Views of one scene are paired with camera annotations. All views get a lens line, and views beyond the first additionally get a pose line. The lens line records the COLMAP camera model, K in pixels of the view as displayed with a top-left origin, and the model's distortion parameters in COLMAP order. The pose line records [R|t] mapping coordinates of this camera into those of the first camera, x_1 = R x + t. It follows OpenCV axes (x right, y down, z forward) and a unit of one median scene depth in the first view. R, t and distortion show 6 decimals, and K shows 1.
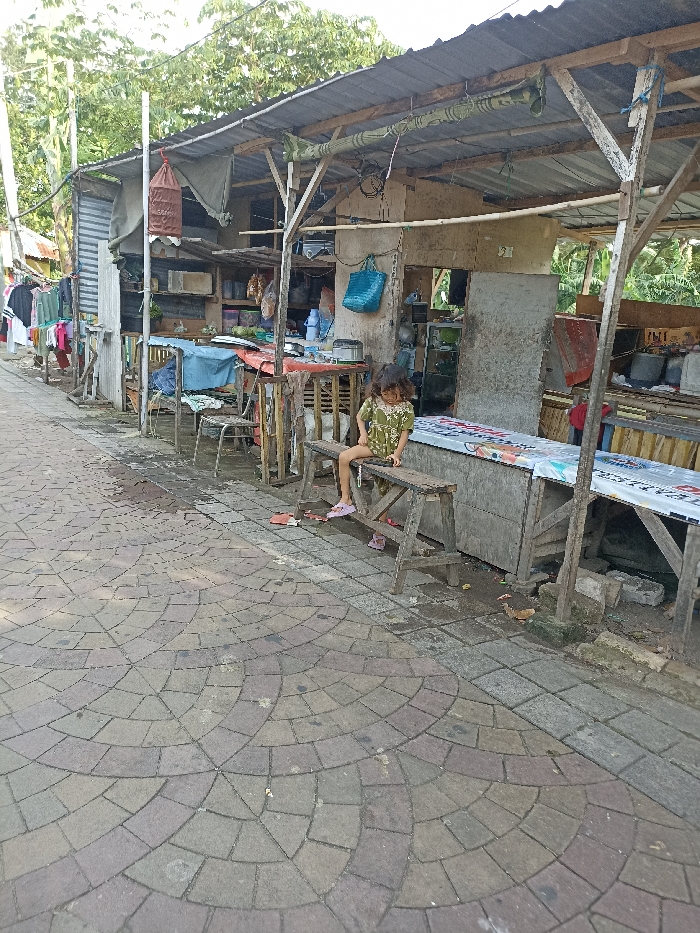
lens RADIAL K [[669.3, 0, 352.5], [0, 669.3, 480.0], [0, 0, 1]] dist [0.007346, -0.012931]
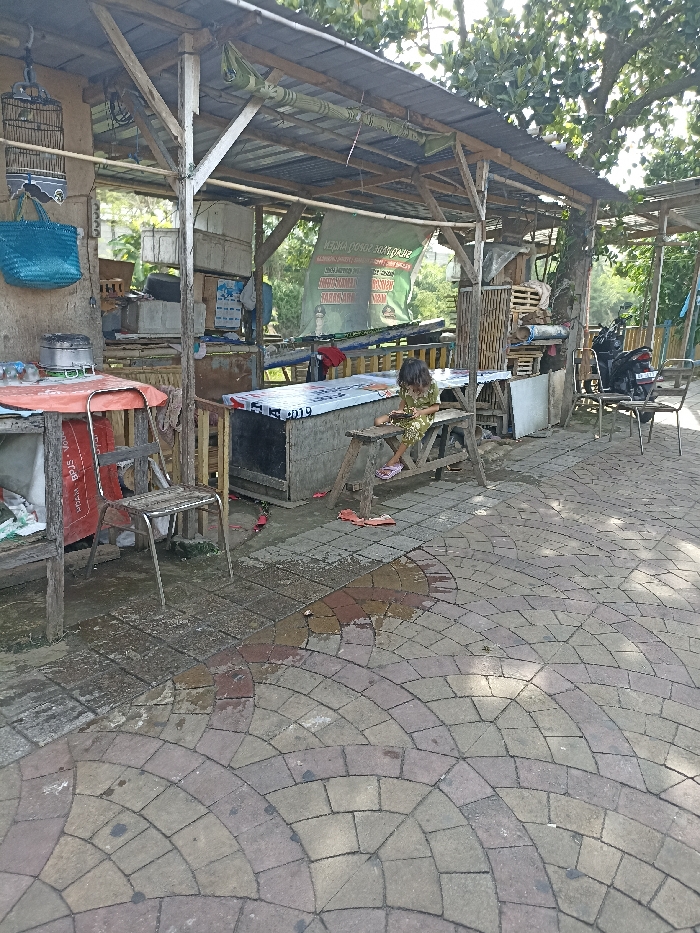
lens RADIAL K [[669.3, 0, 352.5], [0, 669.3, 480.0], [0, 0, 1]] dist [0.007346, -0.012931]
pose [[-0.253343, -0.345417, 0.903607, -0.913669], [0.193897, 0.896993, 0.397251, -0.371985], [-0.947746, 0.275847, -0.160271, 1.138847]]
